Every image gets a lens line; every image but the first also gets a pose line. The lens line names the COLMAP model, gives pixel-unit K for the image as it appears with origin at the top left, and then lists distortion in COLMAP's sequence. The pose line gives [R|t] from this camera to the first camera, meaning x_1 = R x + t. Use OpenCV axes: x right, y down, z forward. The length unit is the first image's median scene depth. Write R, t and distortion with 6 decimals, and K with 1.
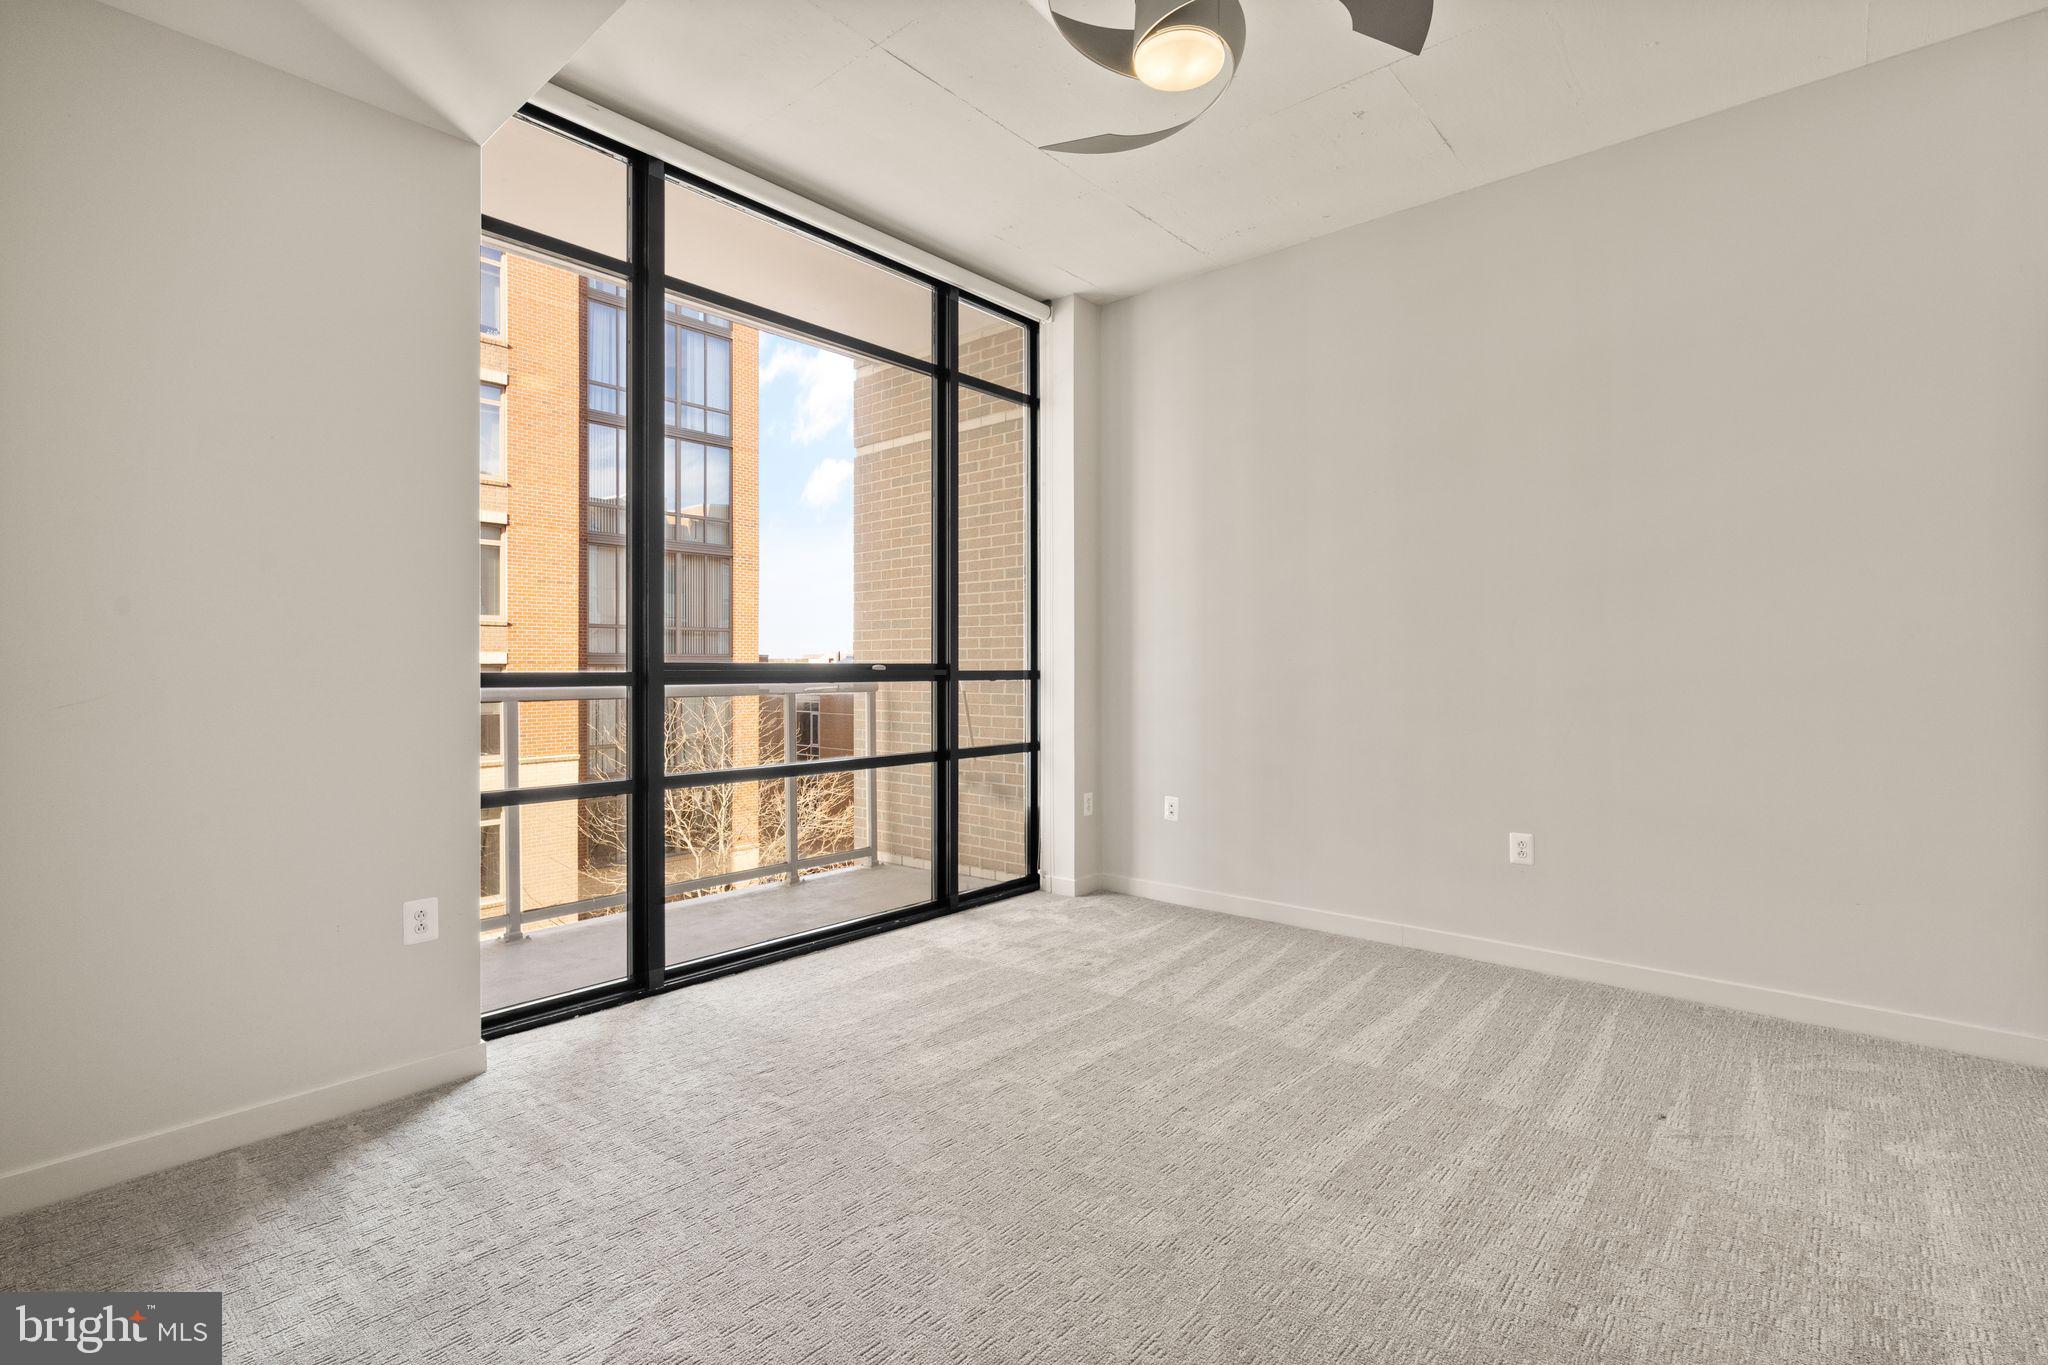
lens RADIAL K [[936.3, 0, 1022.0], [0, 936.3, 673.2], [0, 0, 1]] dist [-0.001129, -0.000070]
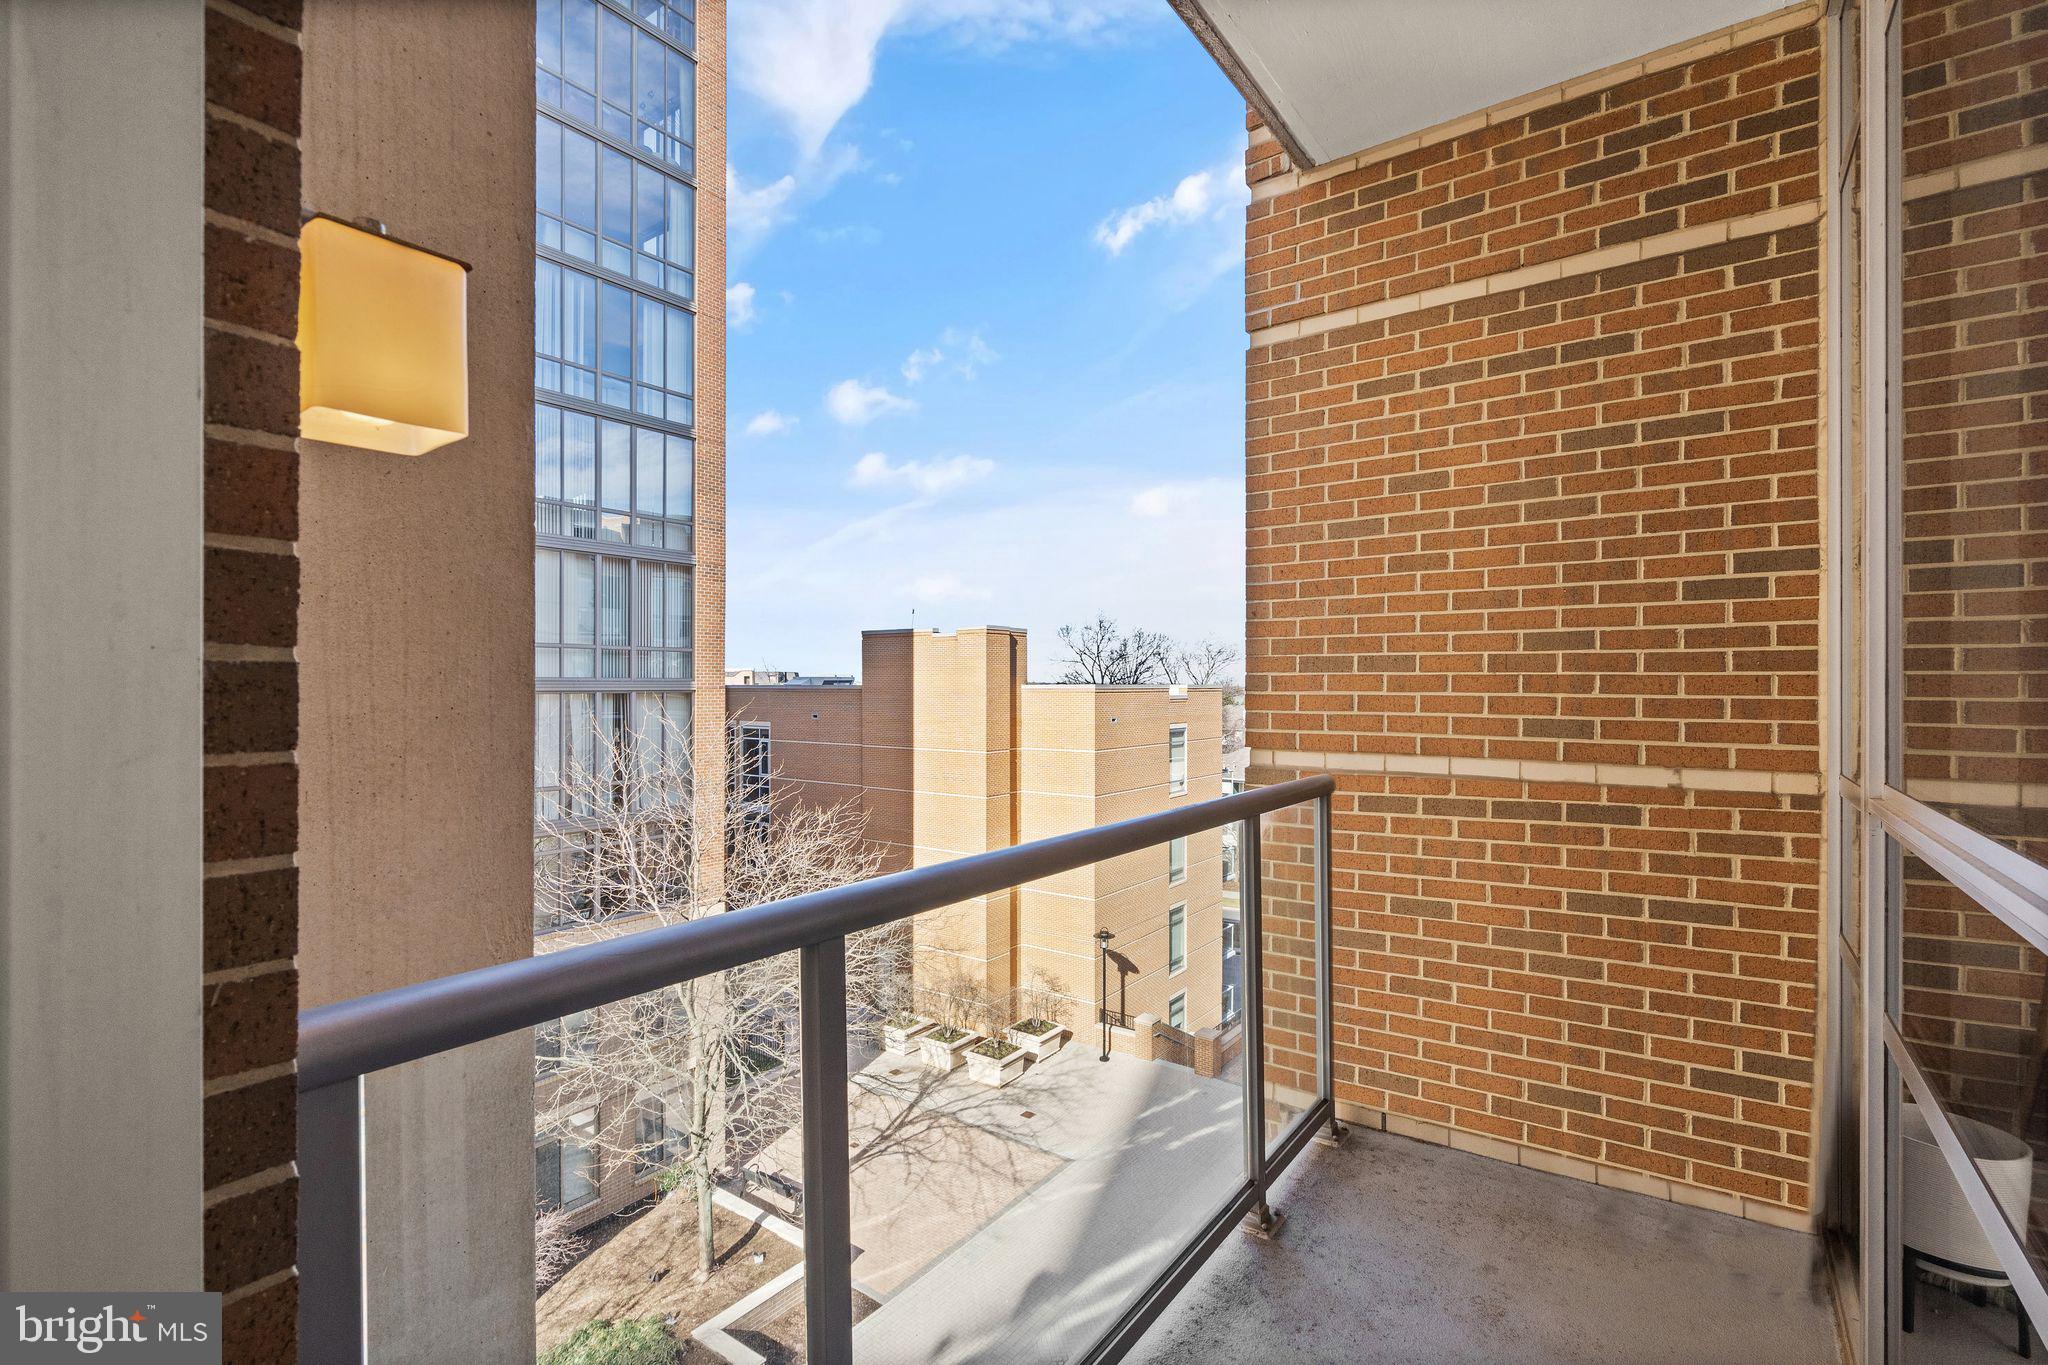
lens RADIAL K [[936.3, 0, 1031.6], [0, 936.3, 689.8], [0, 0, 1]] dist [-0.001129, -0.000070]
pose [[0.995553, 0.000158, 0.094204, -0.085241], [-0.000054, 0.999999, -0.001112, -0.008777], [-0.094204, 0.001102, 0.995552, 0.116835]]
